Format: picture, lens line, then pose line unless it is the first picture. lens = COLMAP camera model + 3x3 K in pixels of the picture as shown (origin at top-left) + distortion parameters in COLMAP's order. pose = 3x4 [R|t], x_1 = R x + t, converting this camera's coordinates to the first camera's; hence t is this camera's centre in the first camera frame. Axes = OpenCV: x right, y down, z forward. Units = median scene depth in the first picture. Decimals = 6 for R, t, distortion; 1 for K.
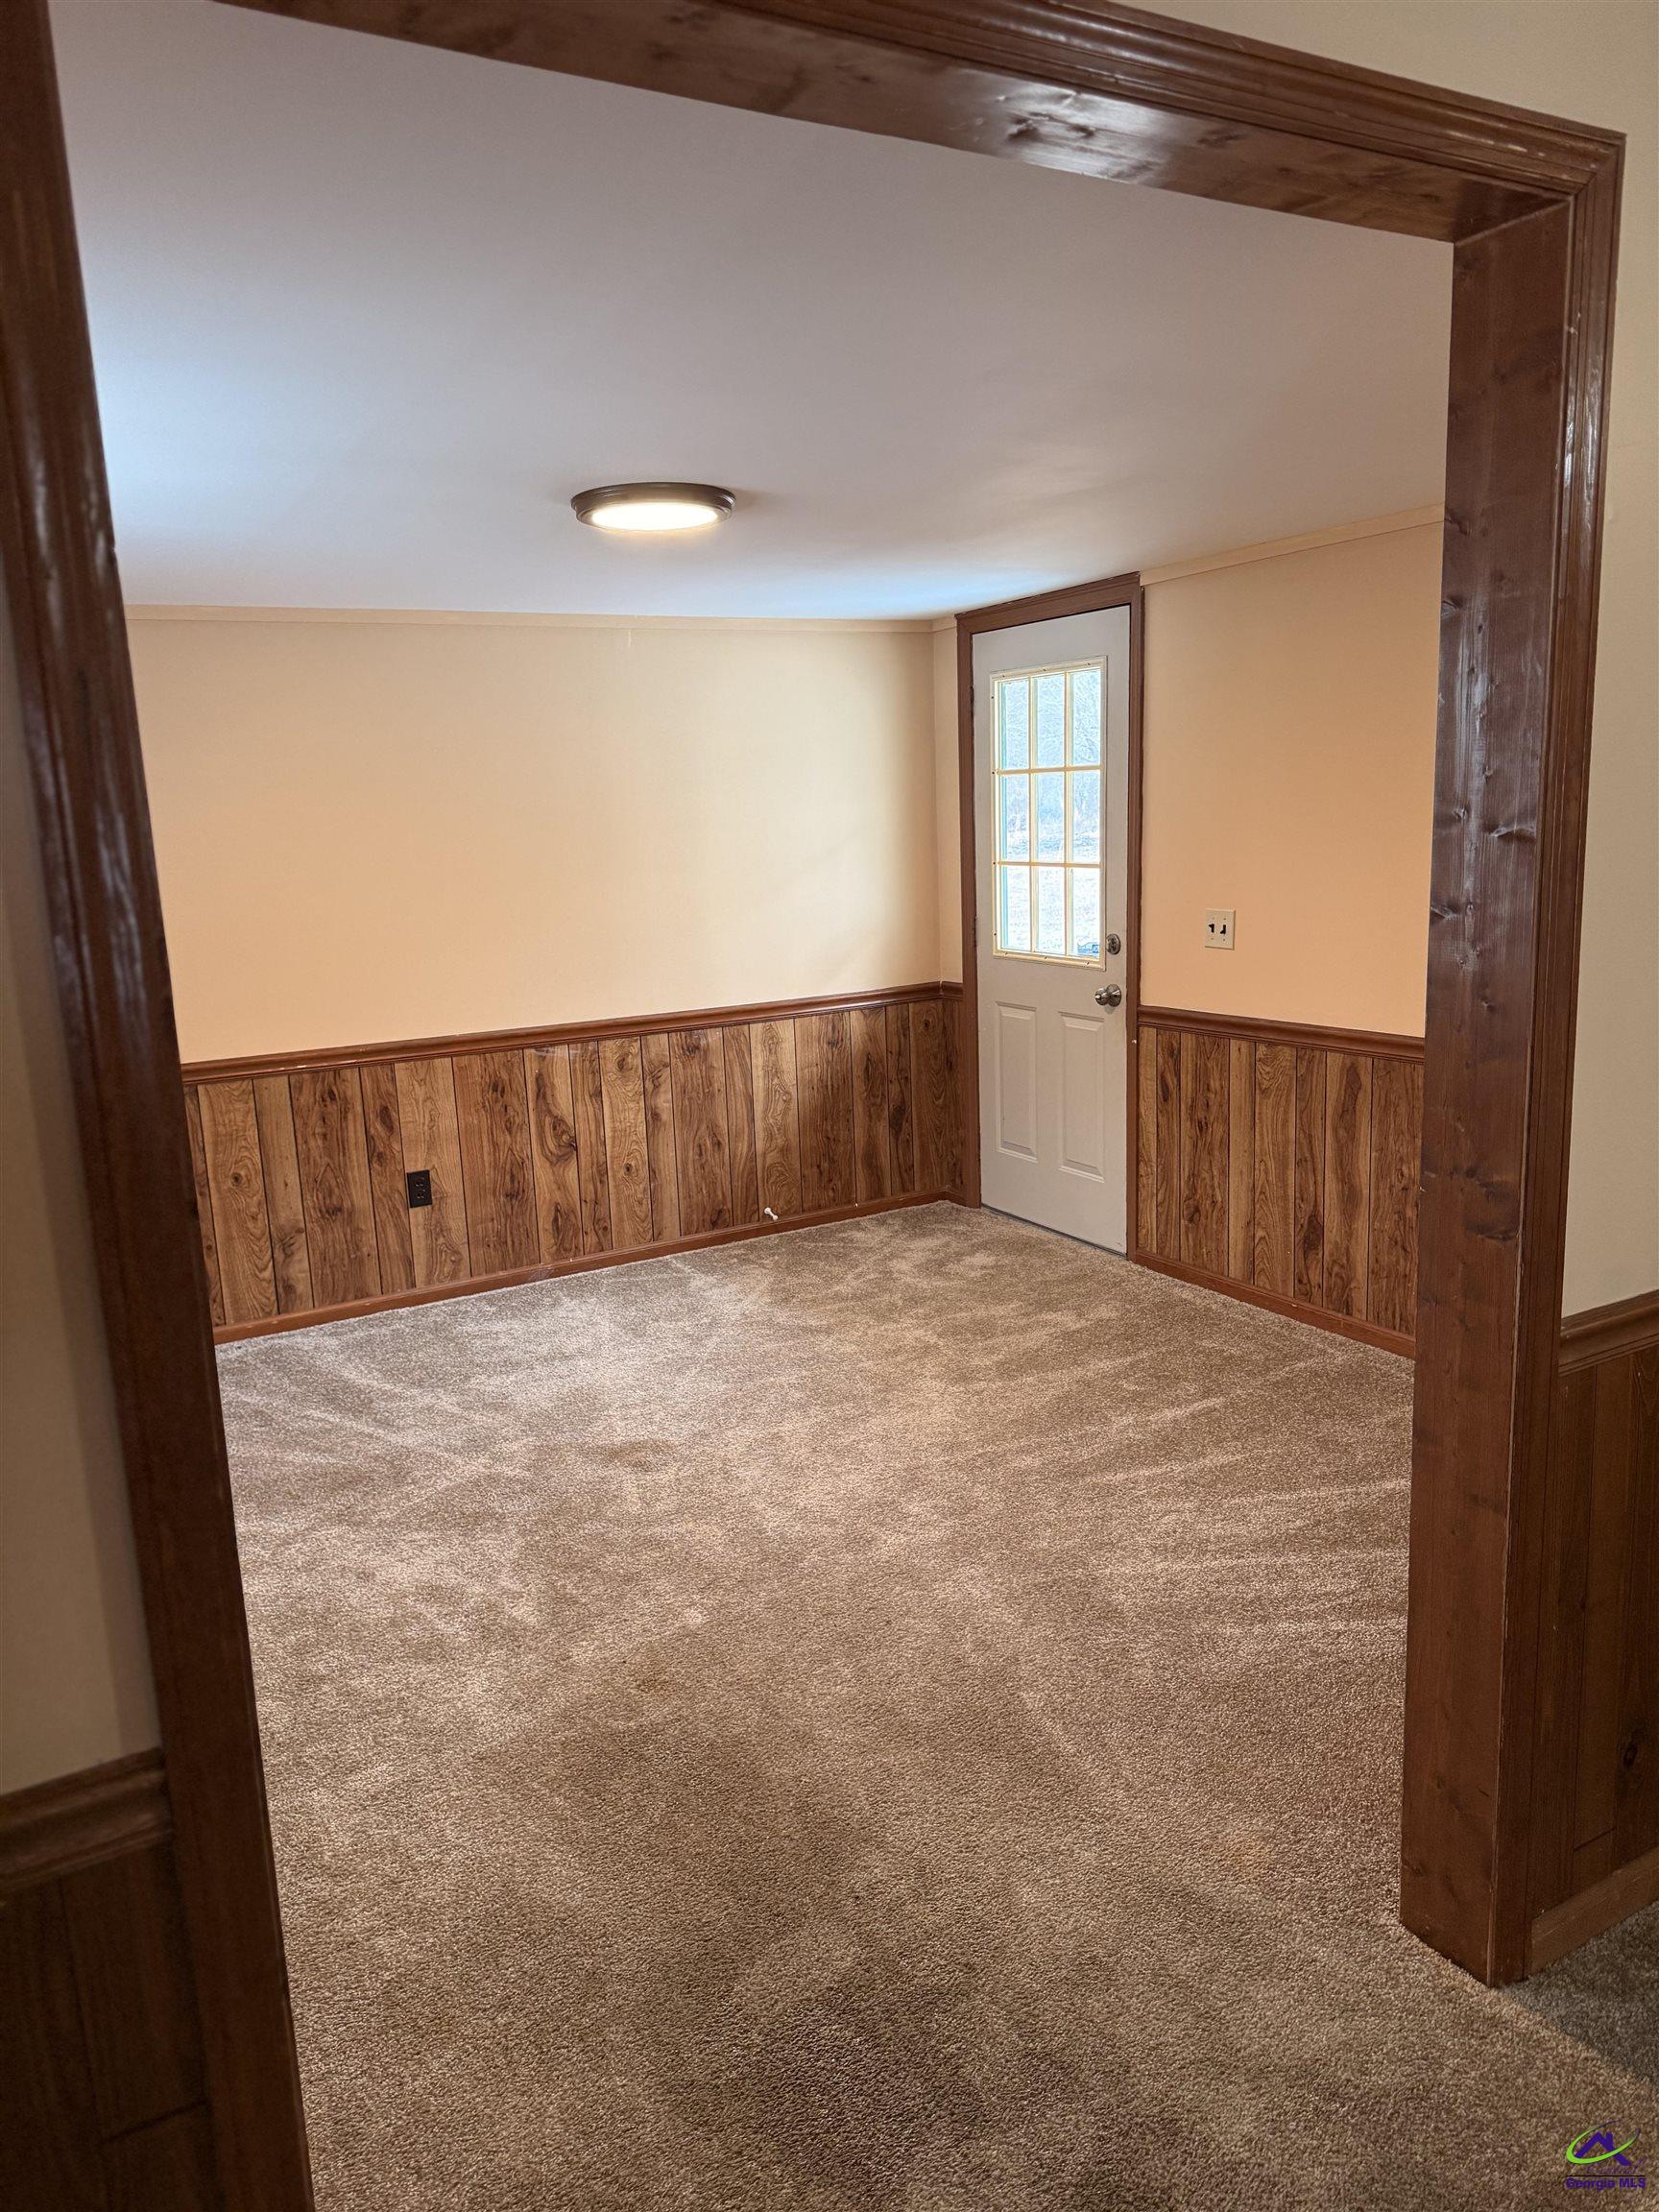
lens RADIAL K [[1548.0, 0, 829.5], [0, 1548.0, 1106.0], [0, 0, 1]] dist [0.144152, -0.004551]
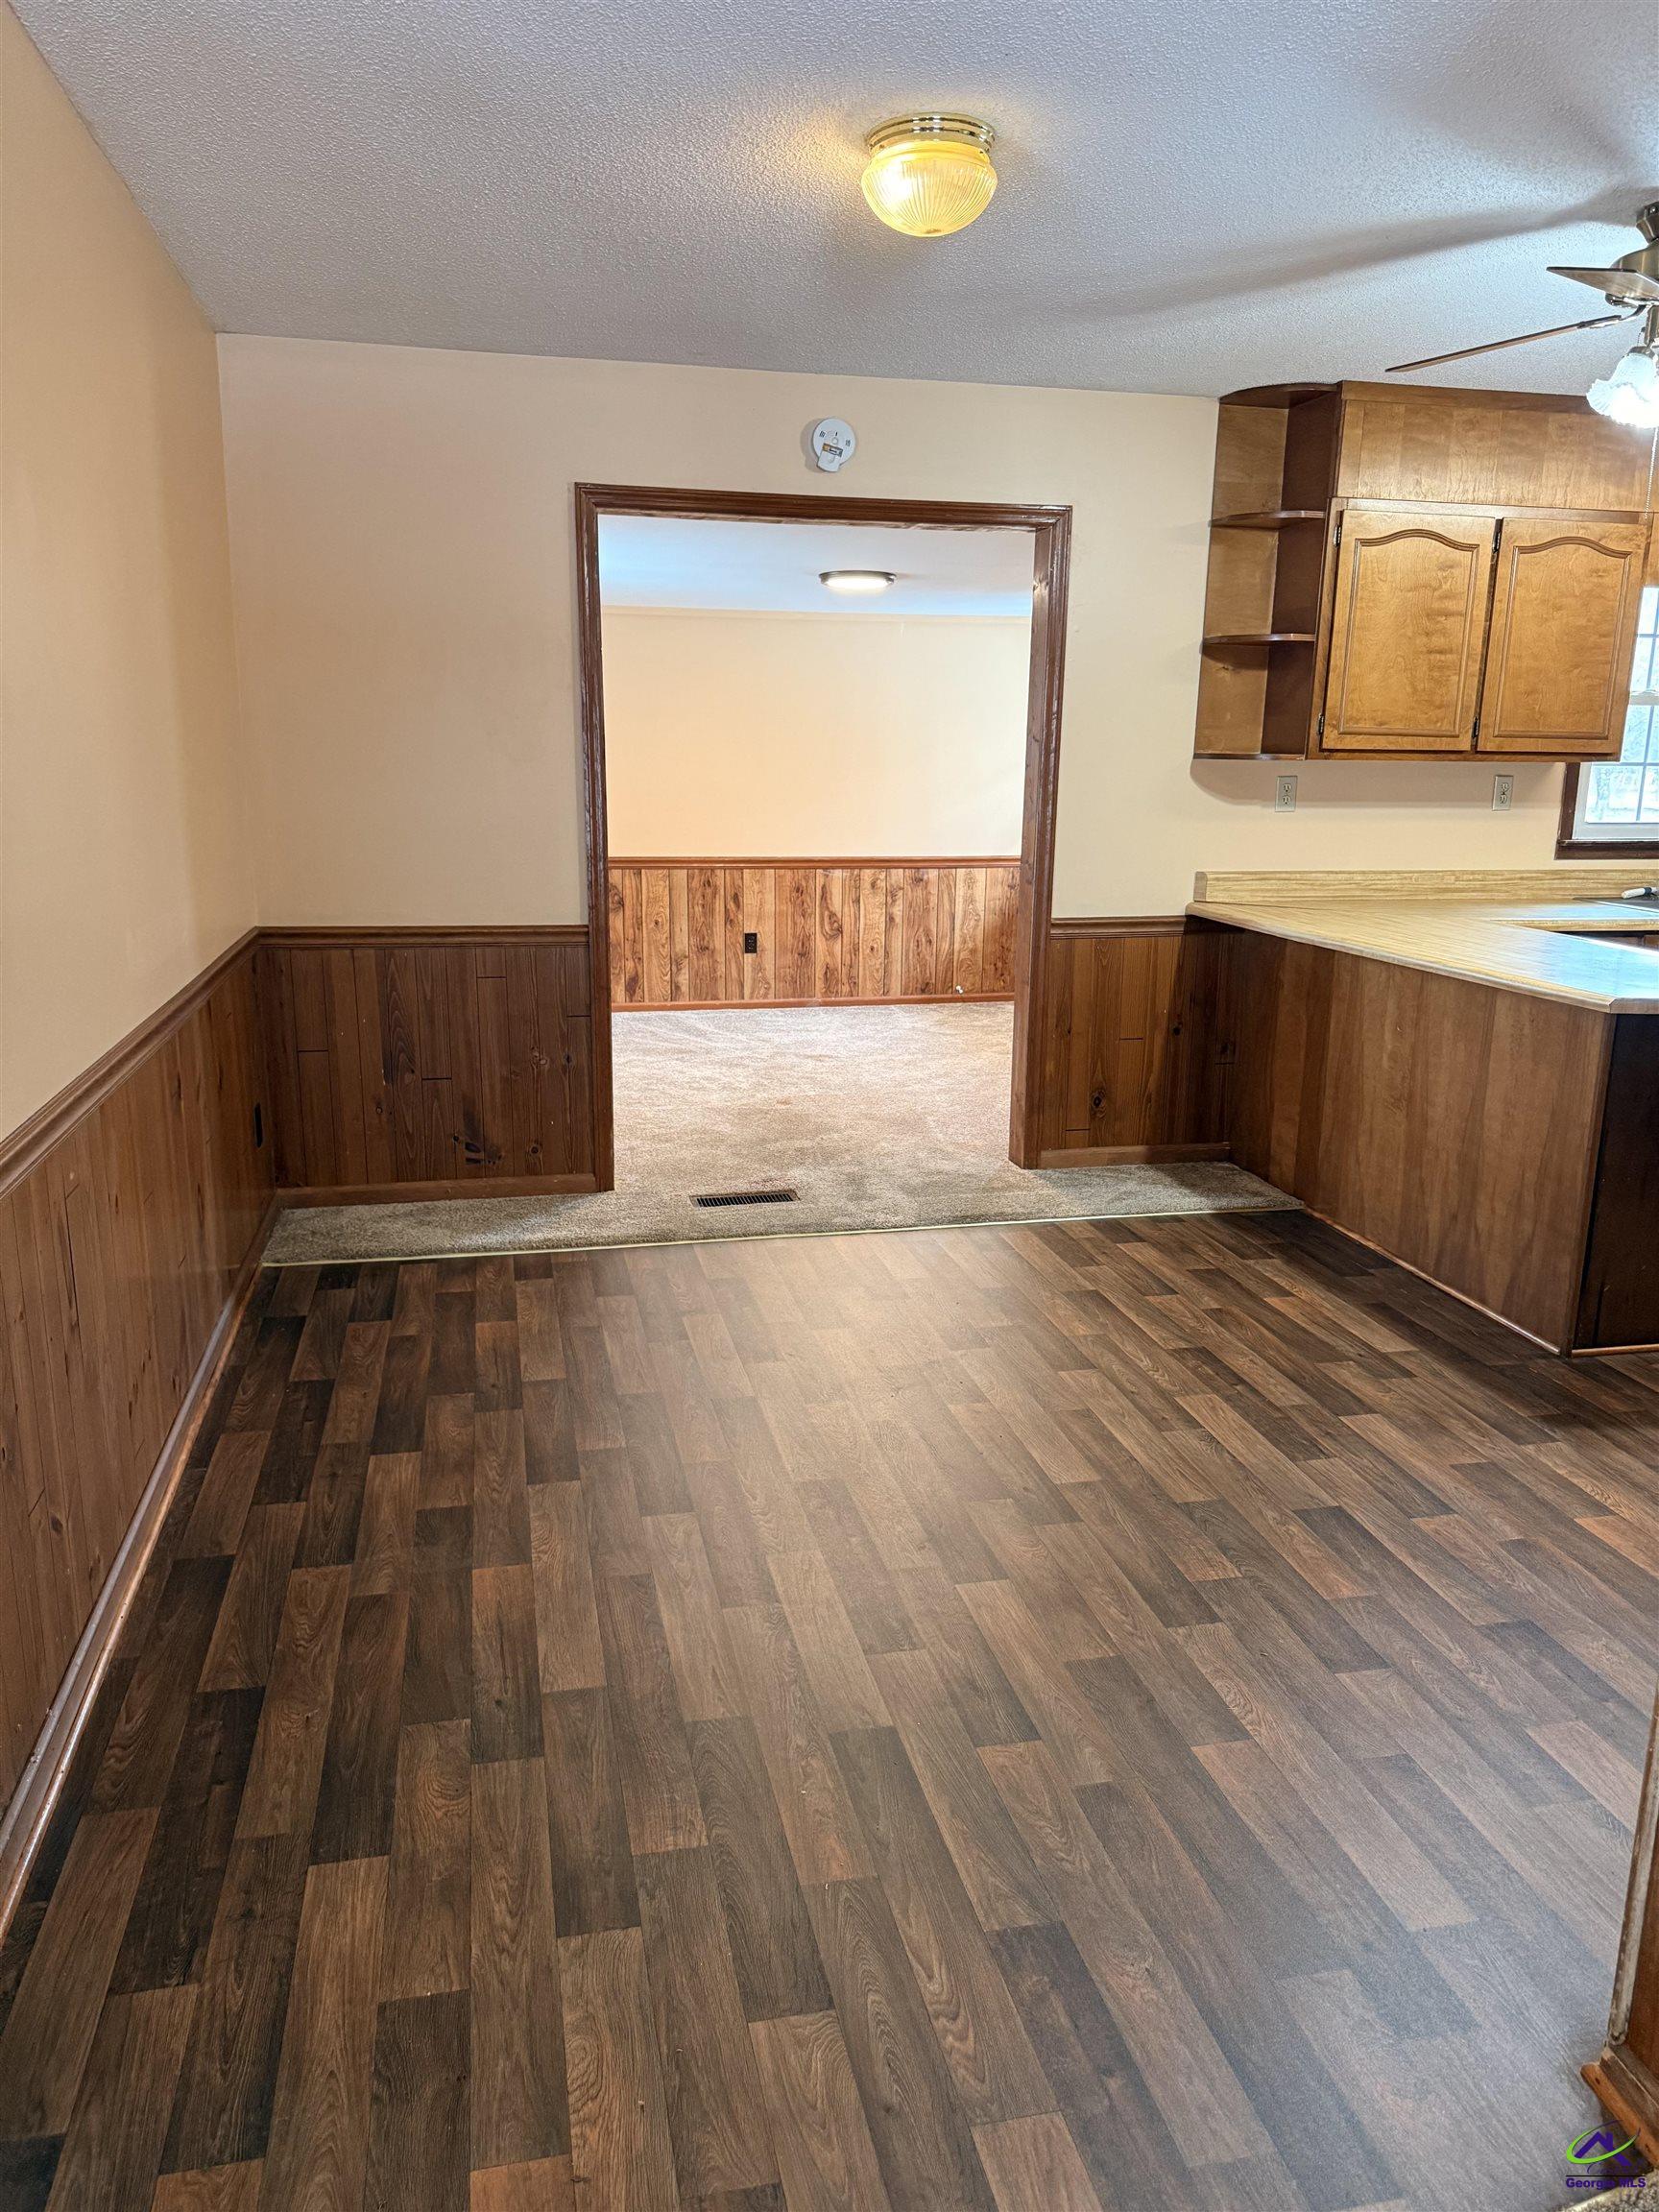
lens RADIAL K [[1548.0, 0, 829.5], [0, 1548.0, 1106.0], [0, 0, 1]] dist [0.144152, -0.004551]
pose [[0.951819, 0.117172, -0.283393, 0.329166], [-0.107874, 0.992993, 0.048255, 0.136671], [0.287062, -0.015359, 0.957789, -0.633666]]
